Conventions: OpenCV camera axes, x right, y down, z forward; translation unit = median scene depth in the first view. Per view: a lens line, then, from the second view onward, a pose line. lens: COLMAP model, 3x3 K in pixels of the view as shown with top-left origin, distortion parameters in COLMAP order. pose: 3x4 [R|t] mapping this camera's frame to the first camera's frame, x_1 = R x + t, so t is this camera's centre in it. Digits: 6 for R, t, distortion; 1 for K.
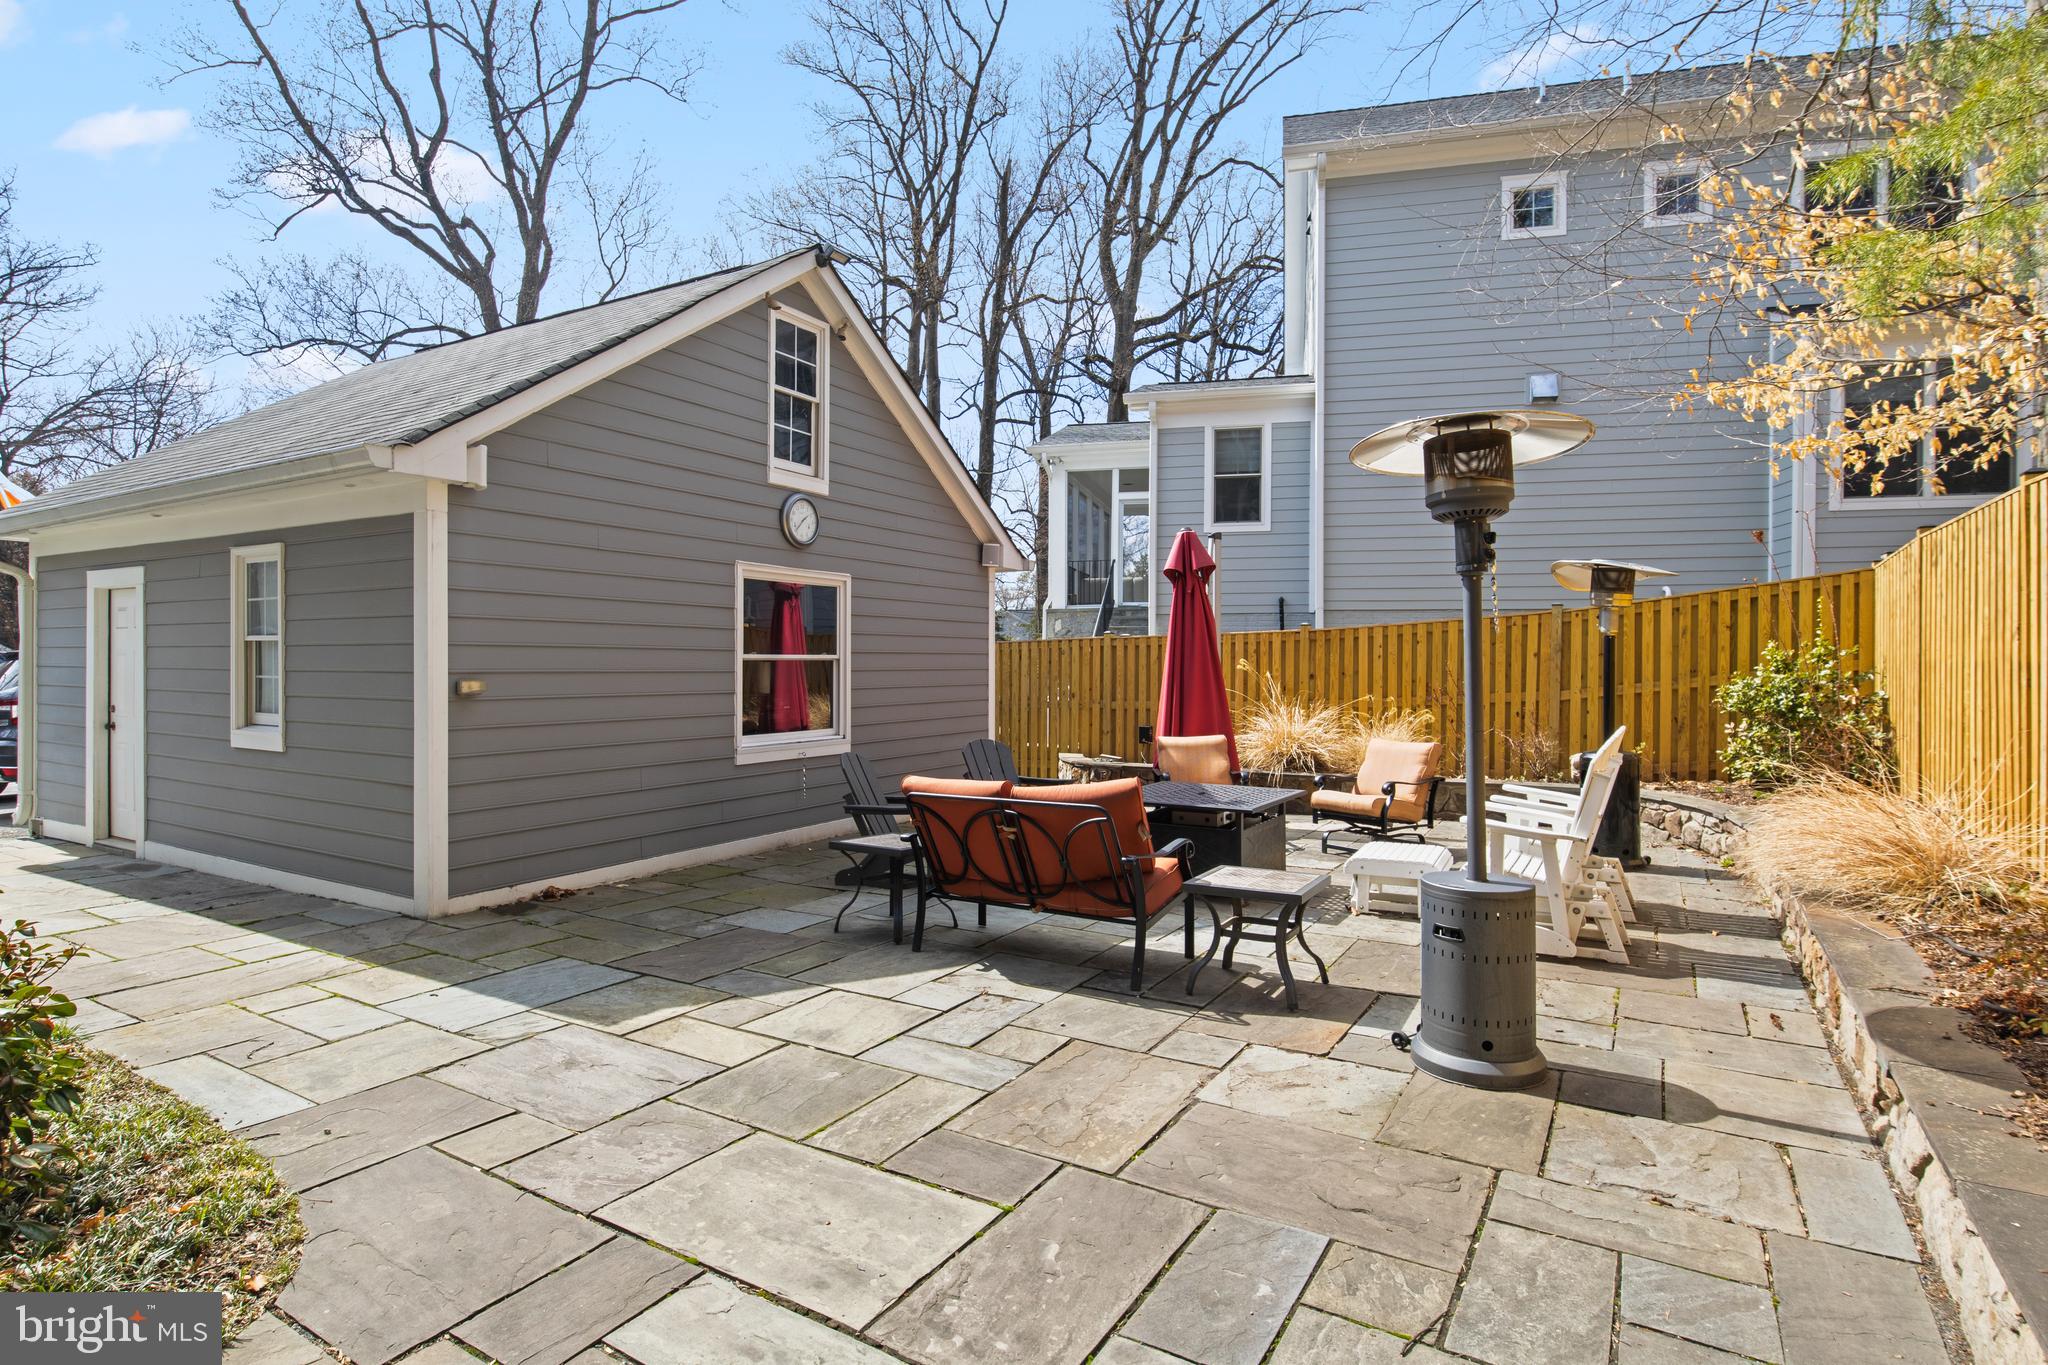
lens RADIAL K [[1032.4, 0, 1023.6], [0, 1032.4, 660.0], [0, 0, 1]] dist [-0.003913, -0.000239]
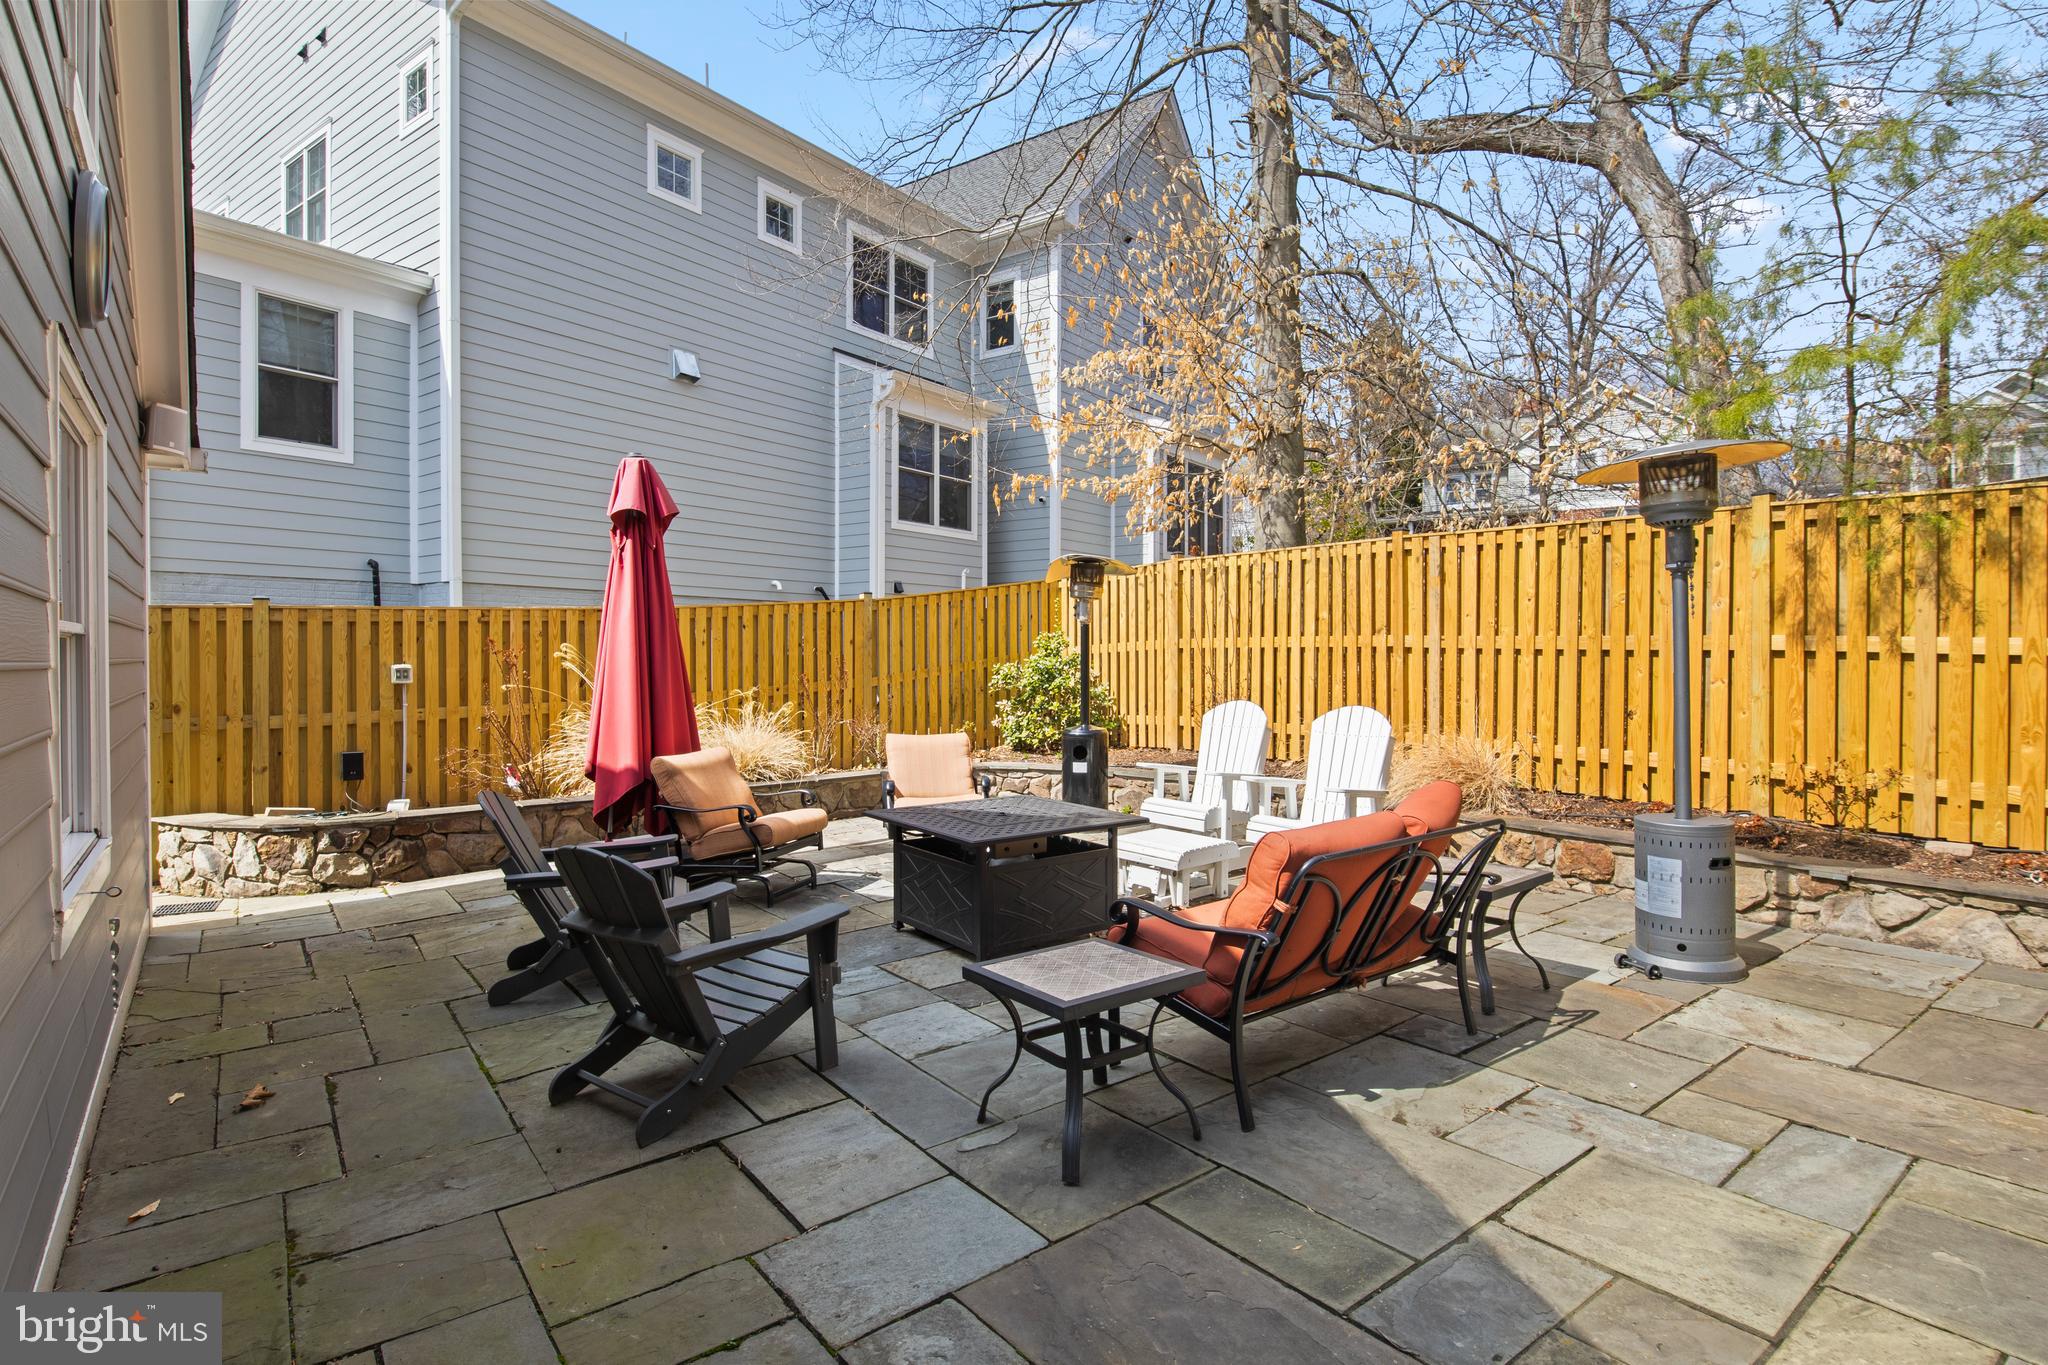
lens RADIAL K [[1031.9, 0, 1018.2], [0, 1031.9, 657.1], [0, 0, 1]] dist [-0.004976, 0.000196]
pose [[0.358090, -0.000966, 0.933686, -0.368405], [0.001391, 0.999999, 0.000501, 0.008638], [-0.933686, 0.001119, 0.358091, 0.486816]]
